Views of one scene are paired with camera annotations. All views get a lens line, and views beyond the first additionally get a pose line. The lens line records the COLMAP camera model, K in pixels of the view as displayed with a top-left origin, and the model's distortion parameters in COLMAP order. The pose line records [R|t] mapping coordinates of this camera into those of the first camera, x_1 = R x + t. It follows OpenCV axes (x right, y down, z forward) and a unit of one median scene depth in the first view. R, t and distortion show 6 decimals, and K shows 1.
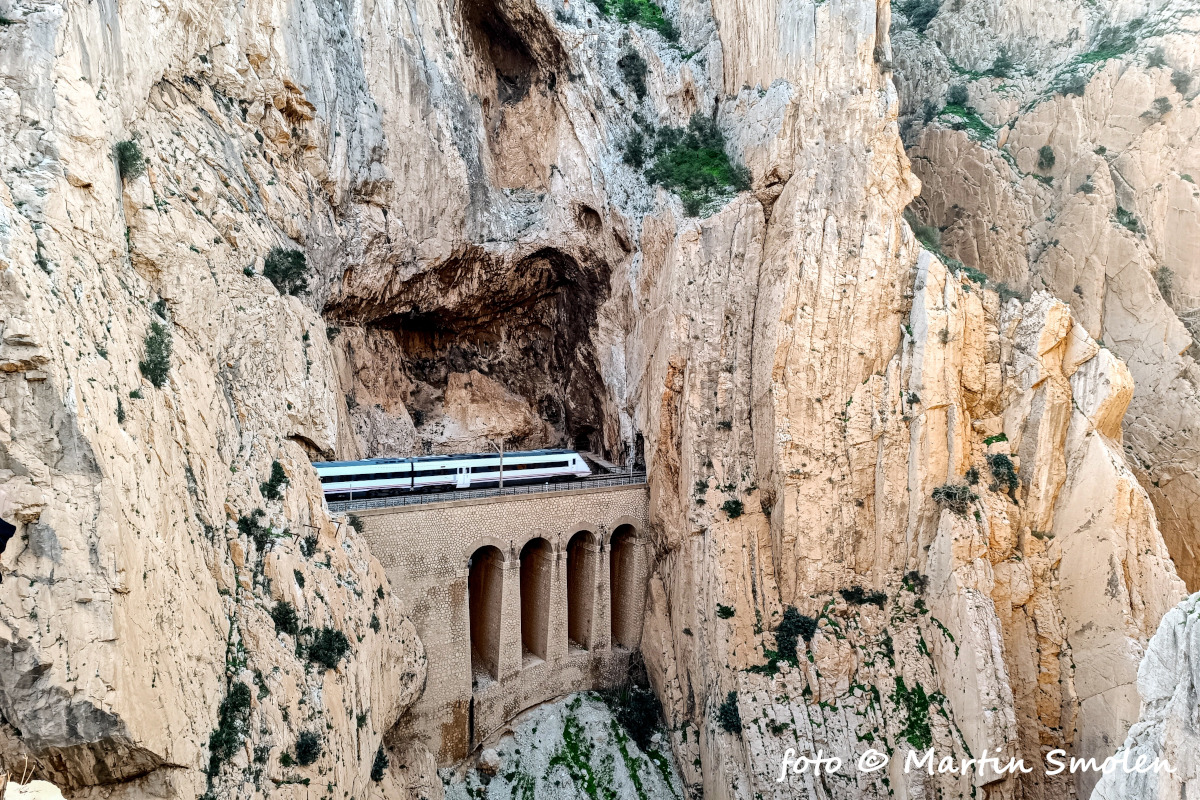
lens RADIAL K [[851.5, 0, 600.2], [0, 851.5, 404.4], [0, 0, 1]] dist [0.006869, -0.012047]
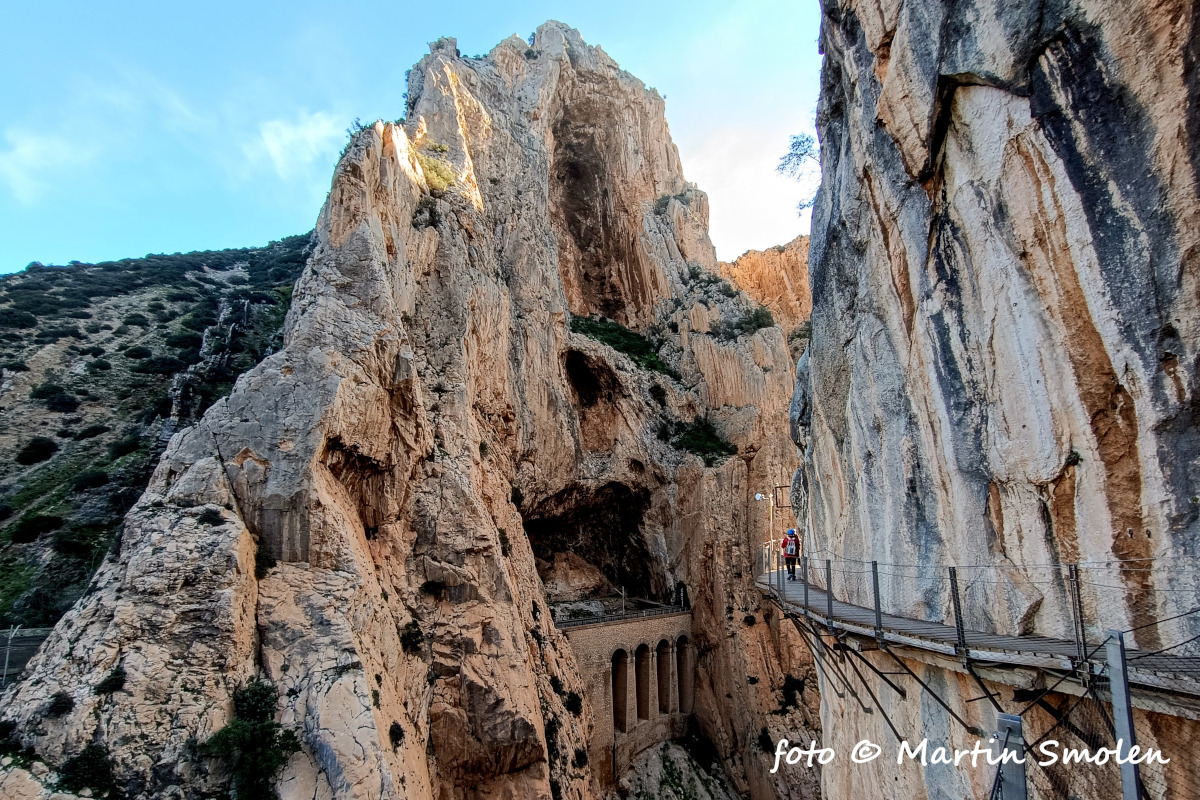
lens RADIAL K [[531.5, 0, 612.0], [0, 531.5, 406.5], [0, 0, 1]] dist [-0.015674, 0.000446]
pose [[0.995001, -0.003126, 0.099811, -0.252973], [0.033159, 0.953139, -0.300711, 0.012855], [-0.094194, 0.302518, 0.948478, -0.218763]]
